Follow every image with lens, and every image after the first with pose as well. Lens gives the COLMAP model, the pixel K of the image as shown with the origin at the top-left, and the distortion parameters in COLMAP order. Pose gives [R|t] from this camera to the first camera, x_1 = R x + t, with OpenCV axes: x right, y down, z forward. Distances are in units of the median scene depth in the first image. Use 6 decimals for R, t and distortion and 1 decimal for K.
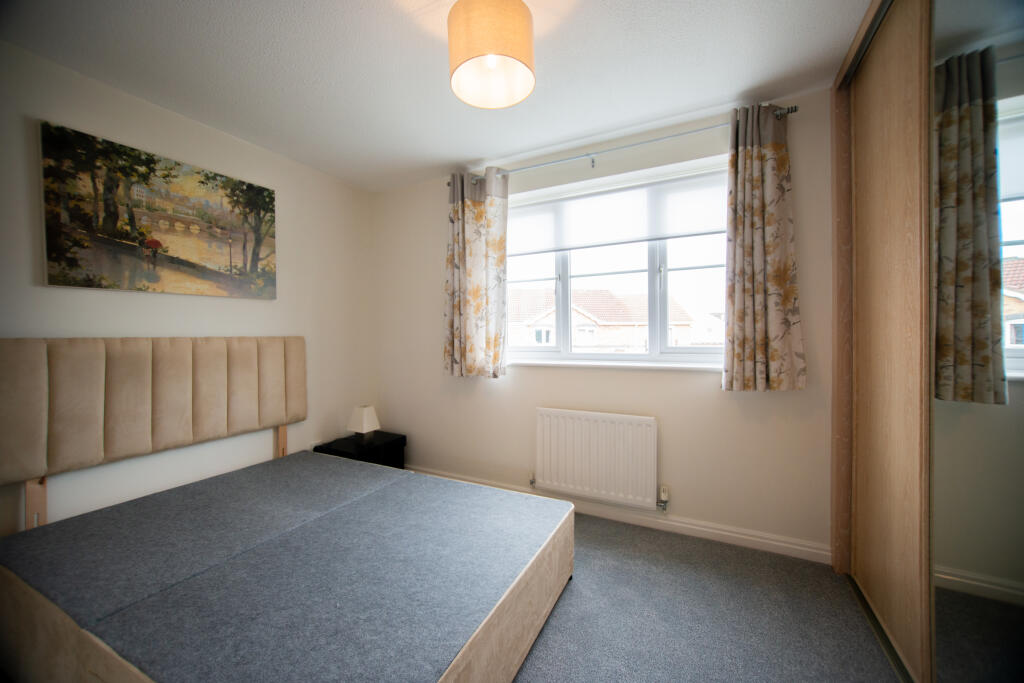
lens RADIAL K [[400.5, 0, 510.8], [0, 400.5, 337.2], [0, 0, 1]] dist [-0.001328, -0.000117]
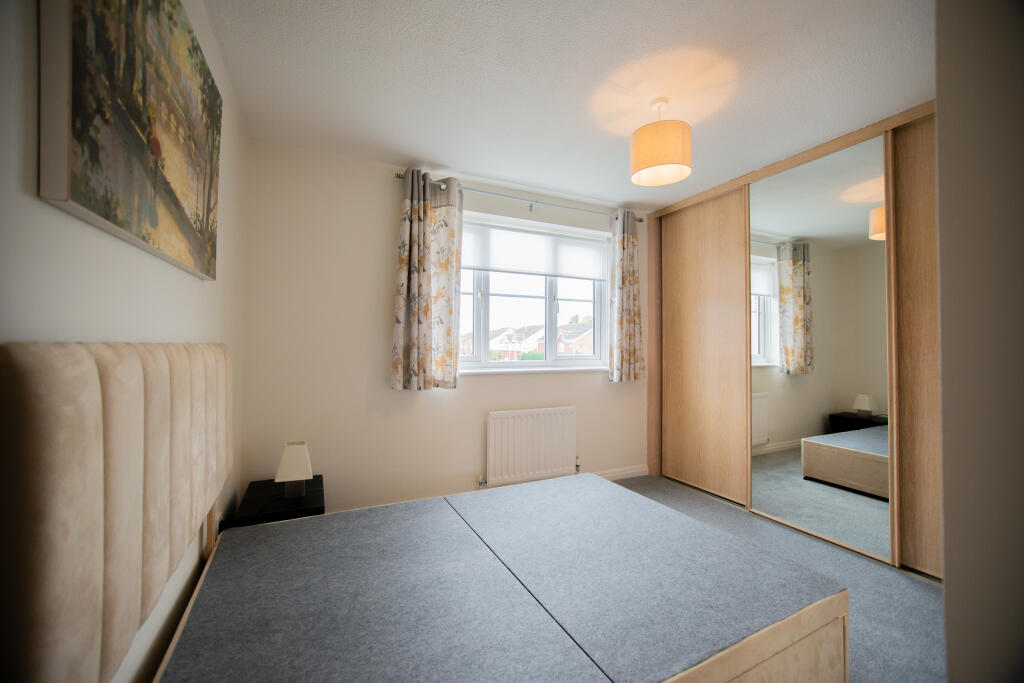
lens RADIAL K [[400.5, 0, 510.8], [0, 400.5, 337.2], [0, 0, 1]] dist [-0.001328, -0.000117]
pose [[0.607779, 0.028144, 0.793608, -0.802373], [-0.005876, 0.999504, -0.030946, 0.004936], [-0.794085, 0.014145, 0.607642, 0.299452]]
